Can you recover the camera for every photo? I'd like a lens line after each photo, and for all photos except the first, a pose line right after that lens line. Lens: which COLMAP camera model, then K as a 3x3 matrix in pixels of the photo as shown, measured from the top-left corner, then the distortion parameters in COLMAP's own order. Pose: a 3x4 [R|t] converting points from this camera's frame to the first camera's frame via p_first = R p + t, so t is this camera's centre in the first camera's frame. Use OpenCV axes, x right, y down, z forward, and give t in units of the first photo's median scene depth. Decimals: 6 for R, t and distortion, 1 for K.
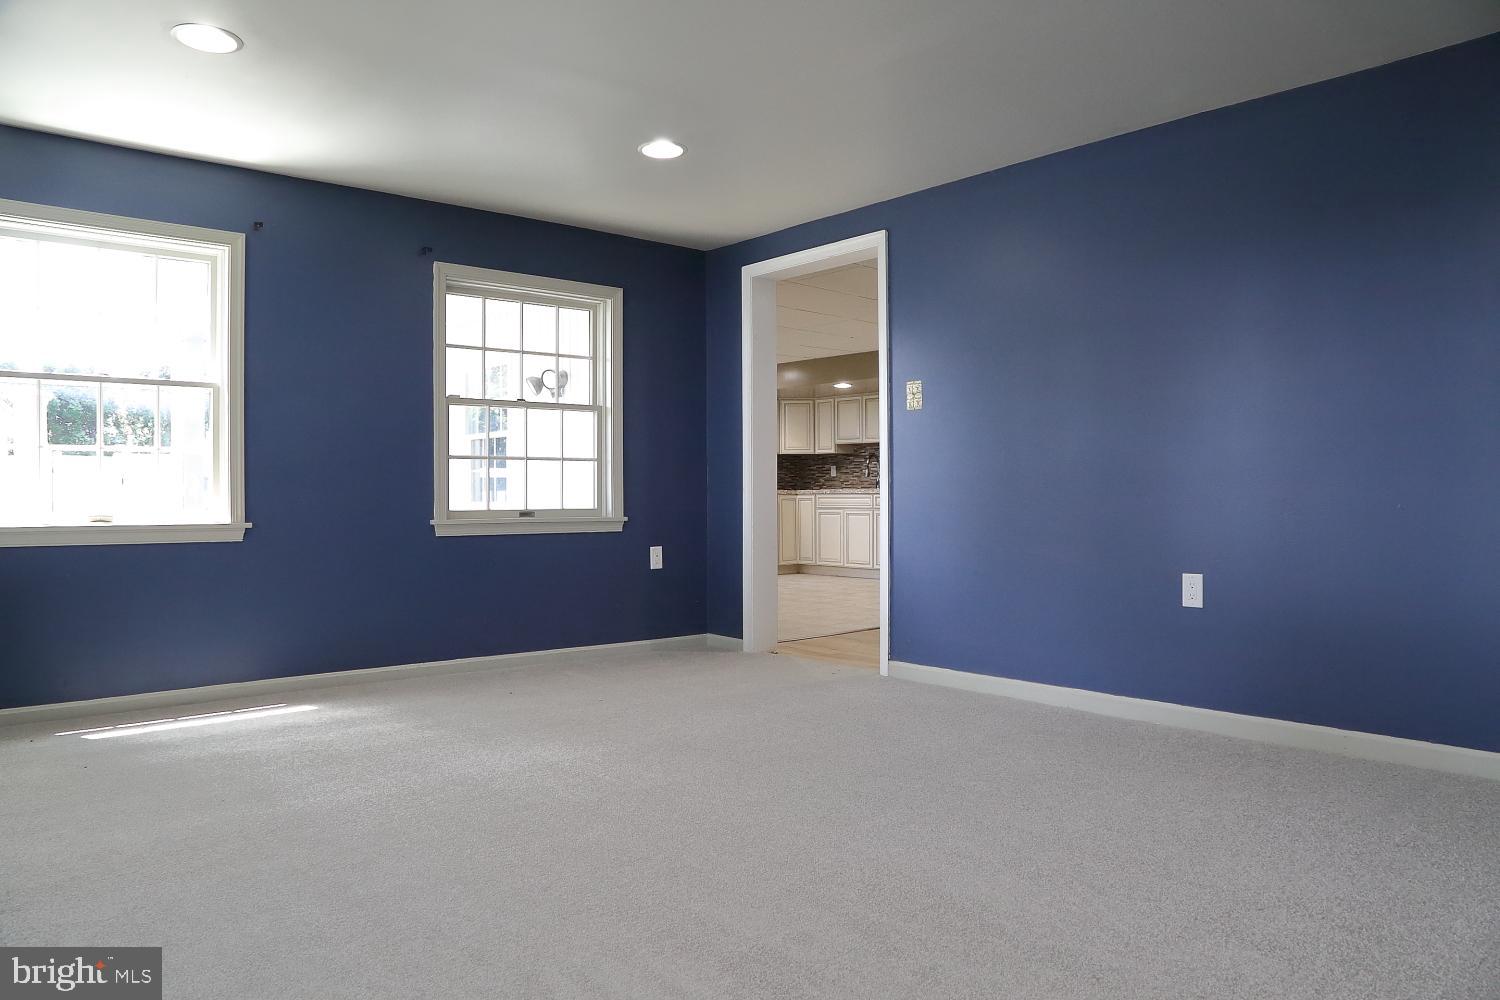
lens RADIAL K [[1031.7, 0, 749.4], [0, 1031.7, 497.0], [0, 0, 1]] dist [-0.114210, 0.037120]
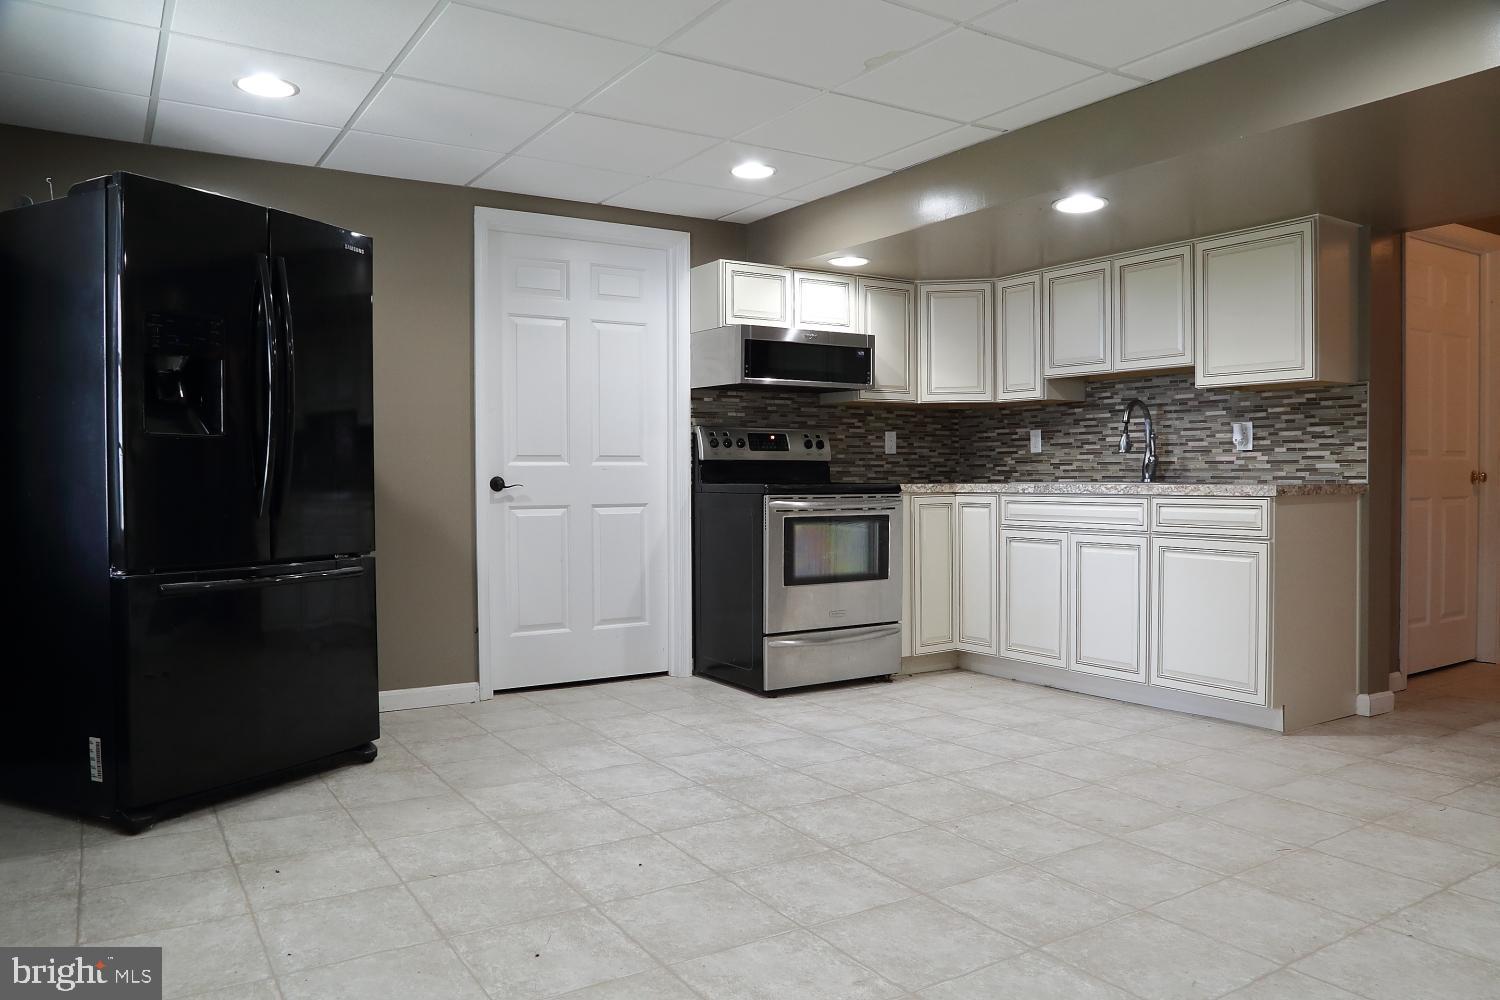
lens RADIAL K [[1031.7, 0, 751.0], [0, 1031.7, 498.8], [0, 0, 1]] dist [-0.114210, 0.037120]
pose [[0.988924, 0.000458, -0.148425, 0.024886], [0.002635, 0.999784, 0.020638, -0.009647], [0.148403, -0.020800, 0.988708, 0.550421]]
